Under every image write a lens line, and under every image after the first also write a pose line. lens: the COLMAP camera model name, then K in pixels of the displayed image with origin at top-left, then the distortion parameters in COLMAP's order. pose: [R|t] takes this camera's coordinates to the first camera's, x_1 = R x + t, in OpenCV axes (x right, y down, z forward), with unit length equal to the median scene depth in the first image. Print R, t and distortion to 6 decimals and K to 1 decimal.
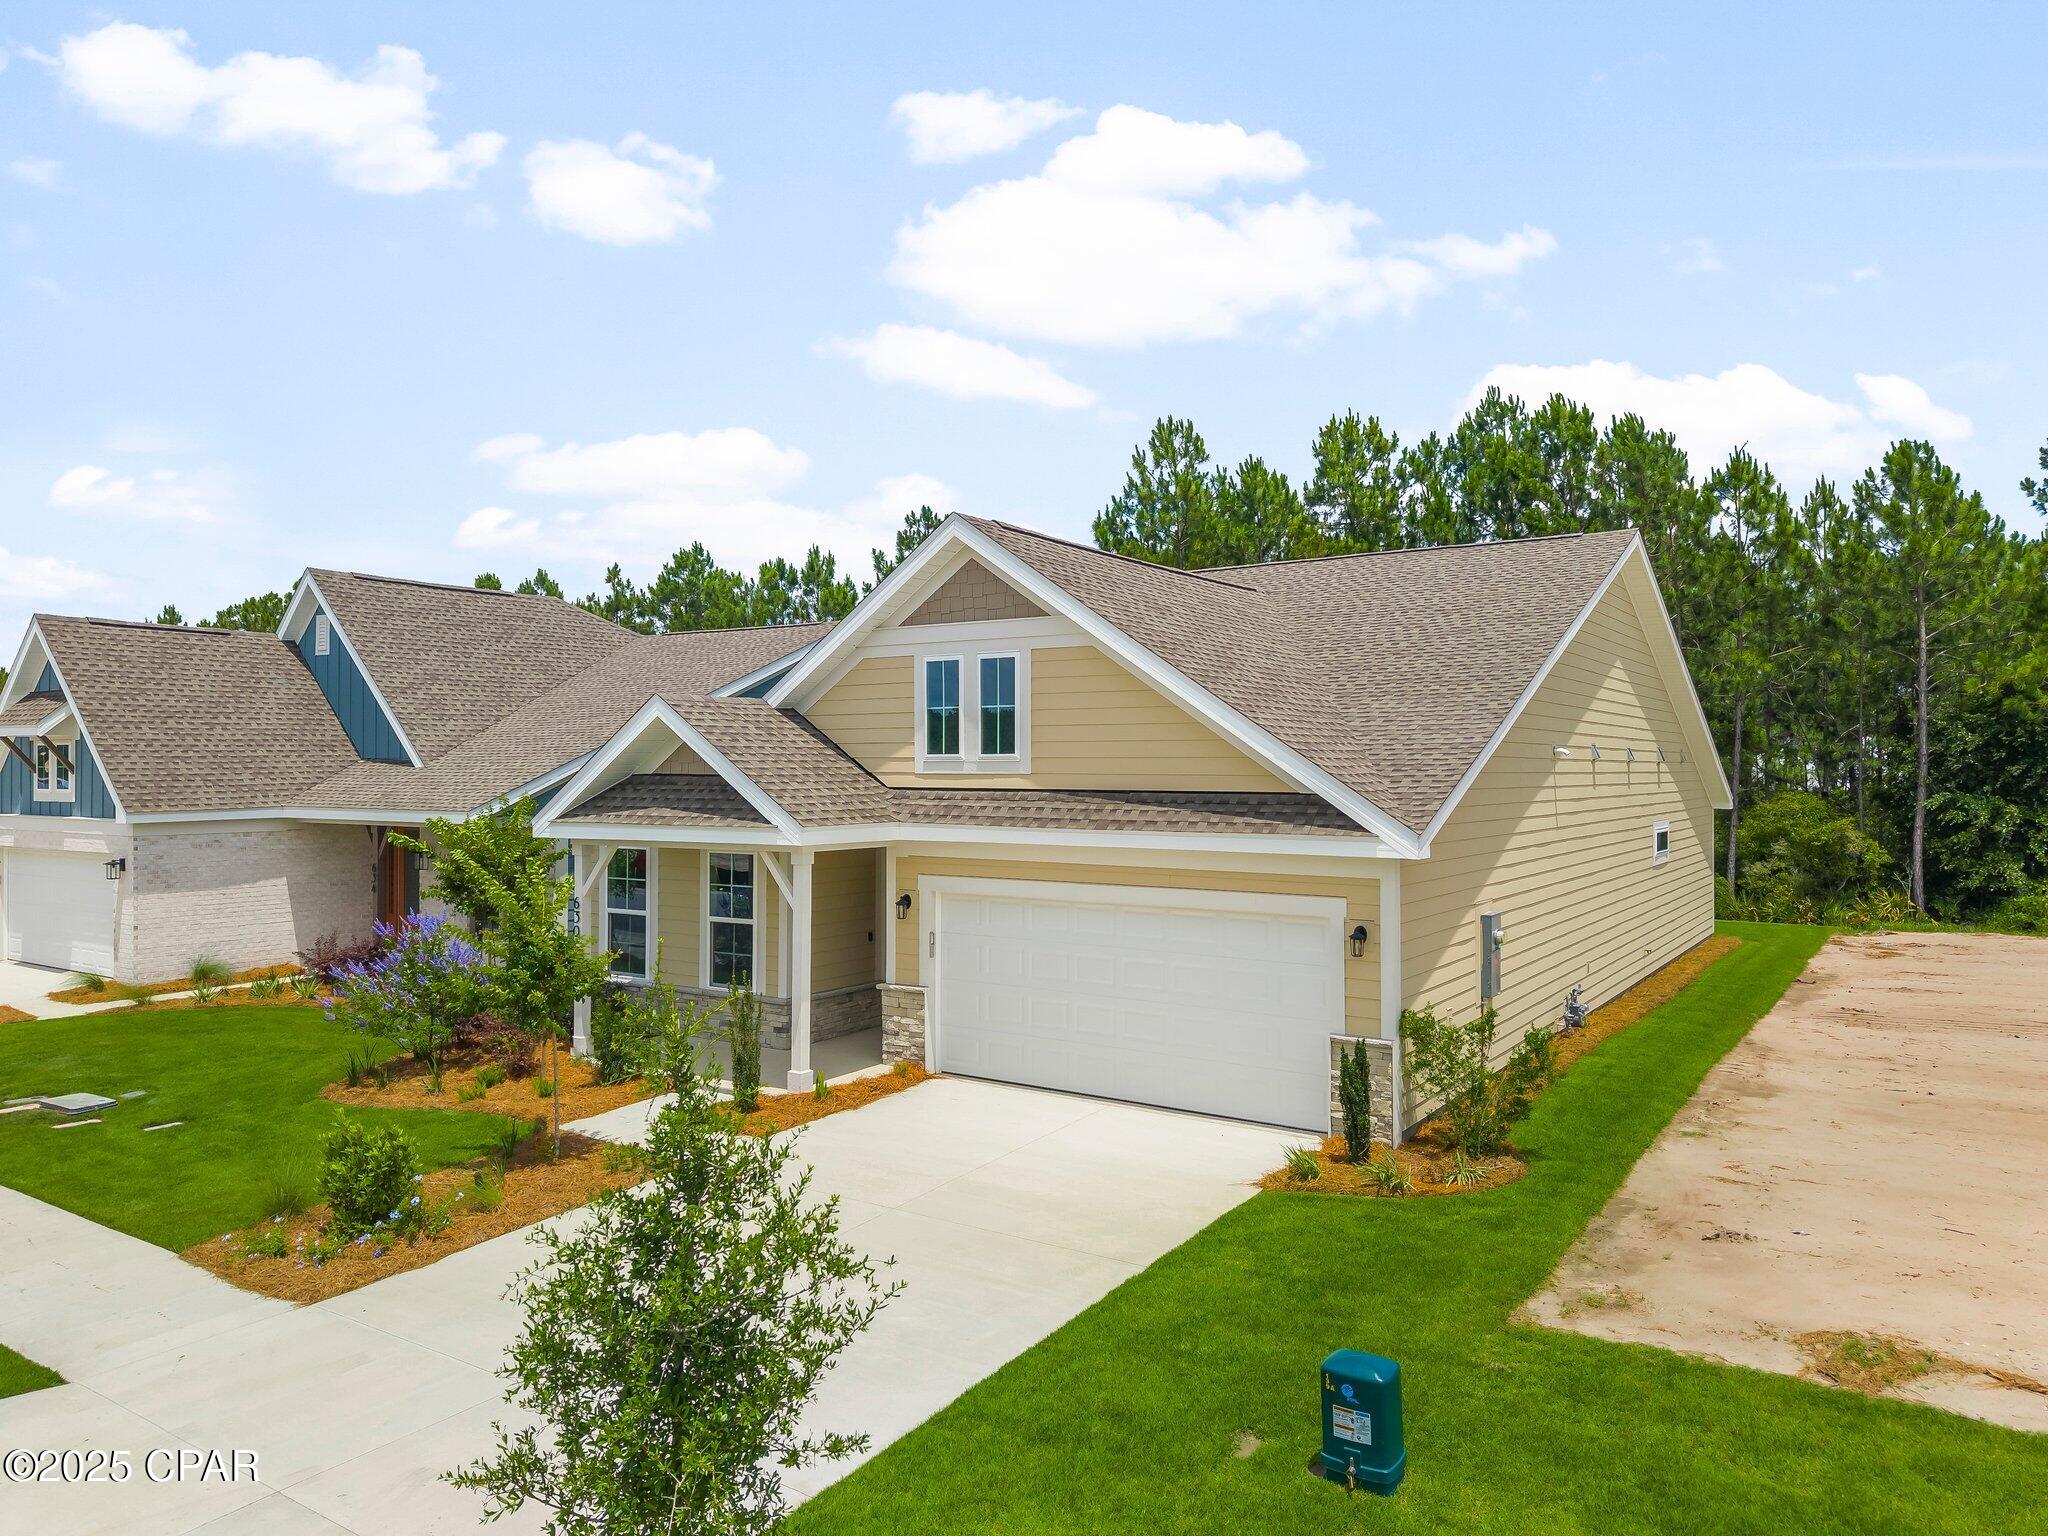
lens RADIAL K [[1409.9, 0, 1031.1], [0, 1409.9, 729.8], [0, 0, 1]] dist [0.012404, -0.004630]
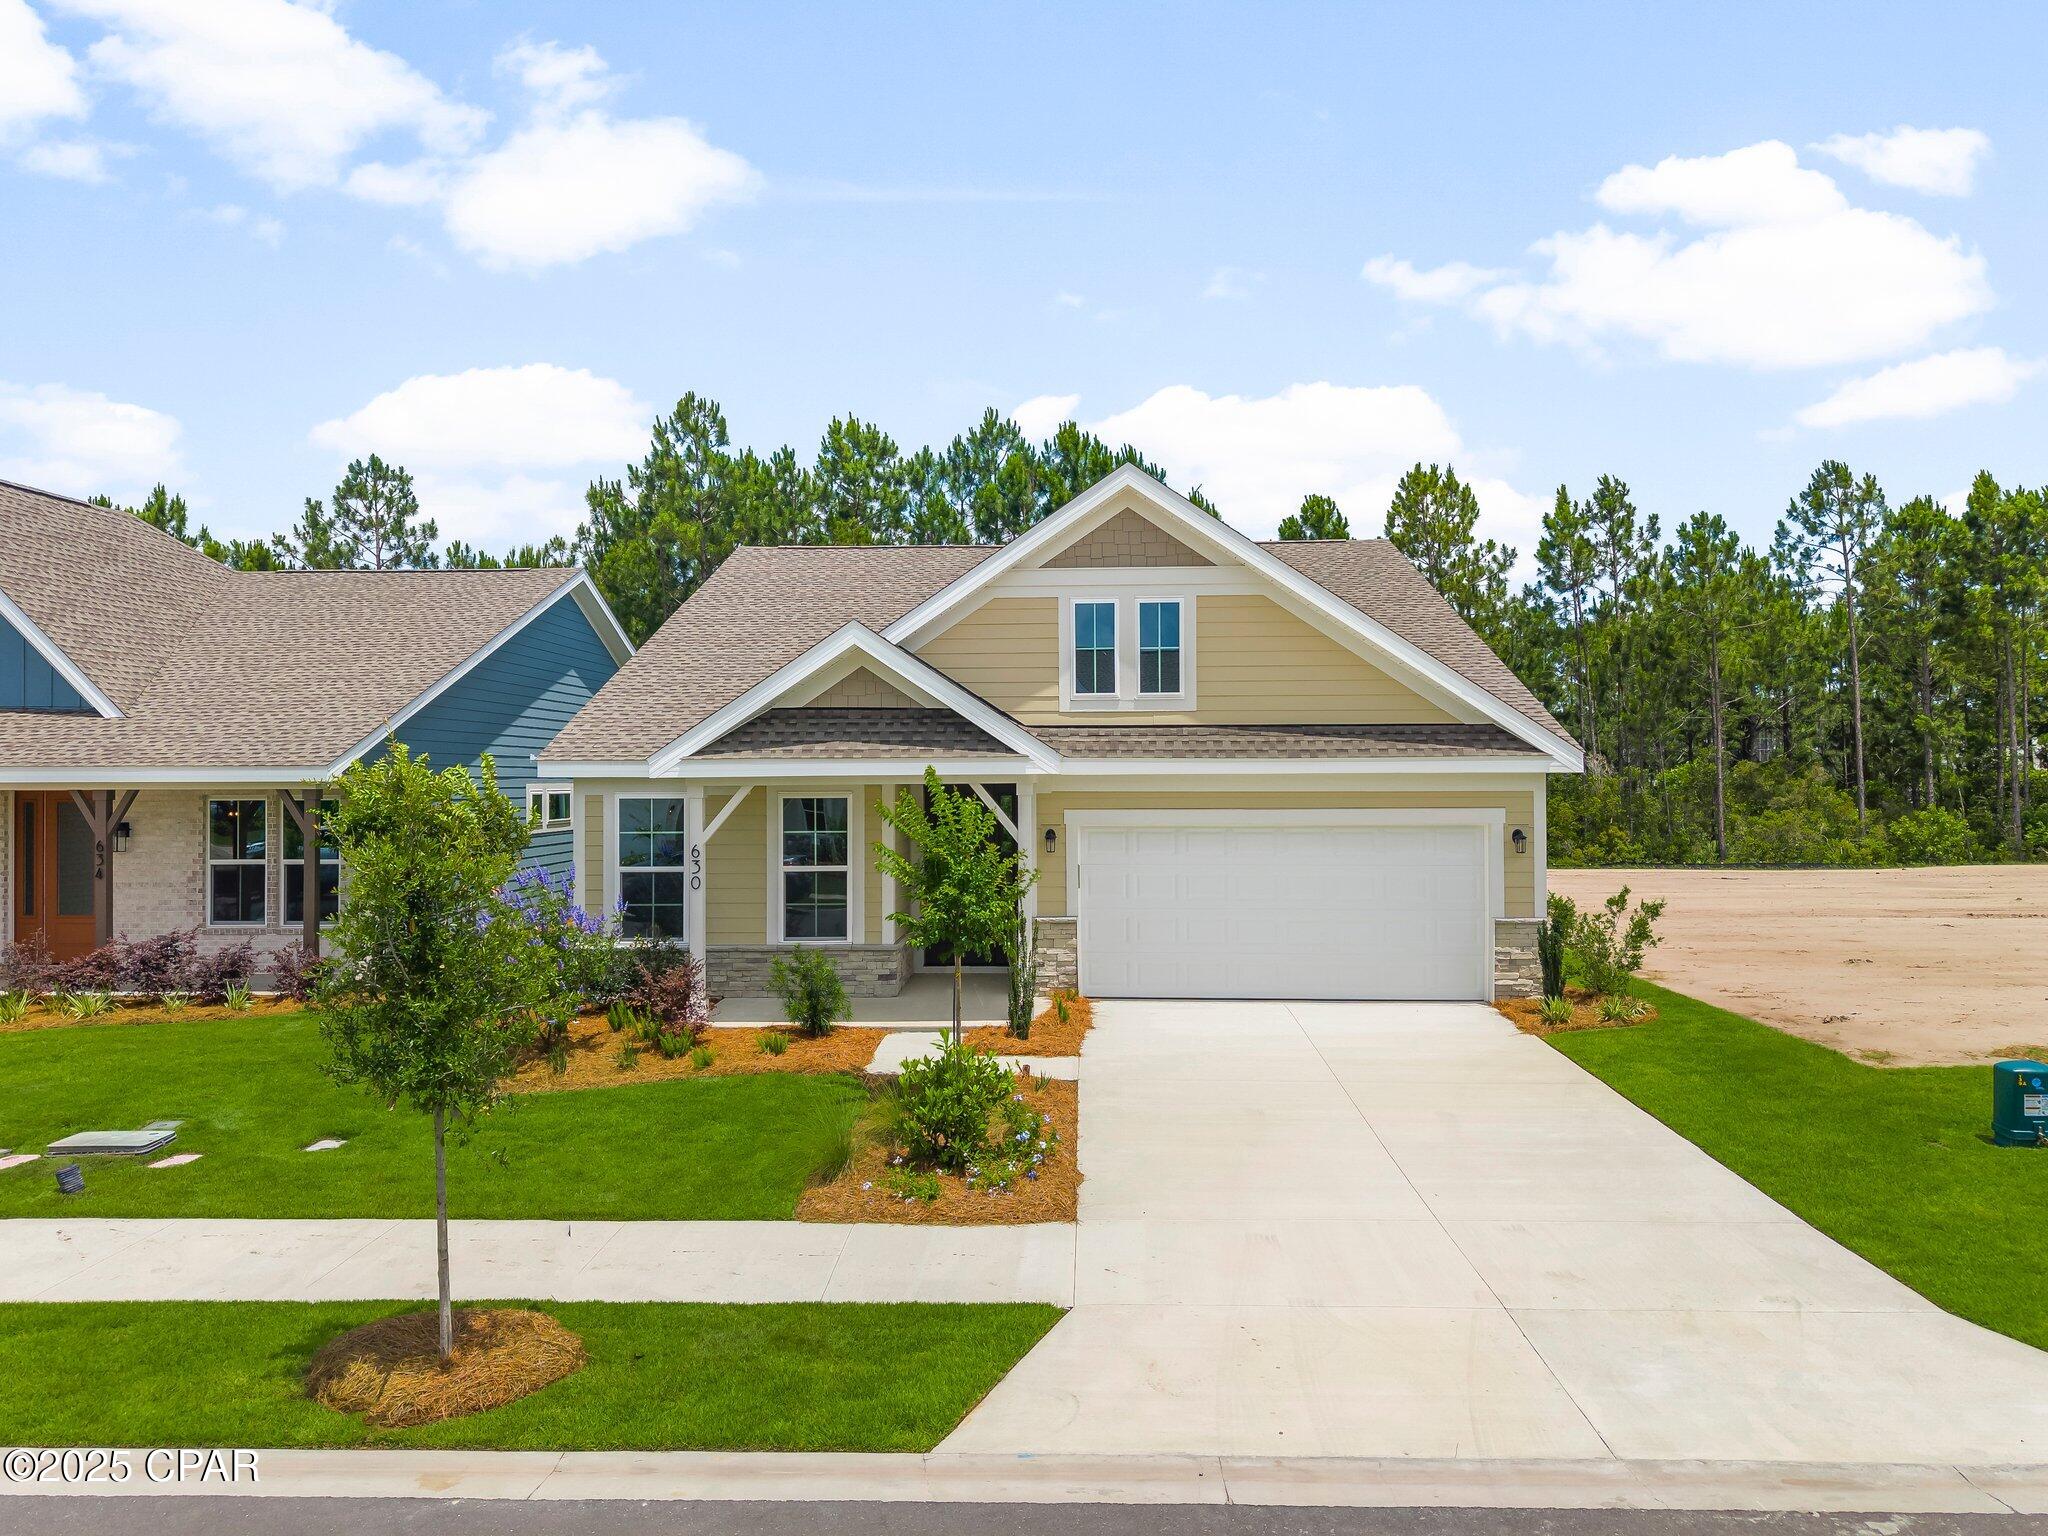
lens RADIAL K [[1401.5, 0, 1024.0], [0, 1401.5, 768.0], [0, 0, 1]] dist [0.010356, -0.002826]
pose [[0.843078, 0.000742, 0.537792, -0.665537], [-0.010482, 0.999832, 0.015053, 0.057905], [-0.537690, -0.018329, 0.842943, 0.152013]]
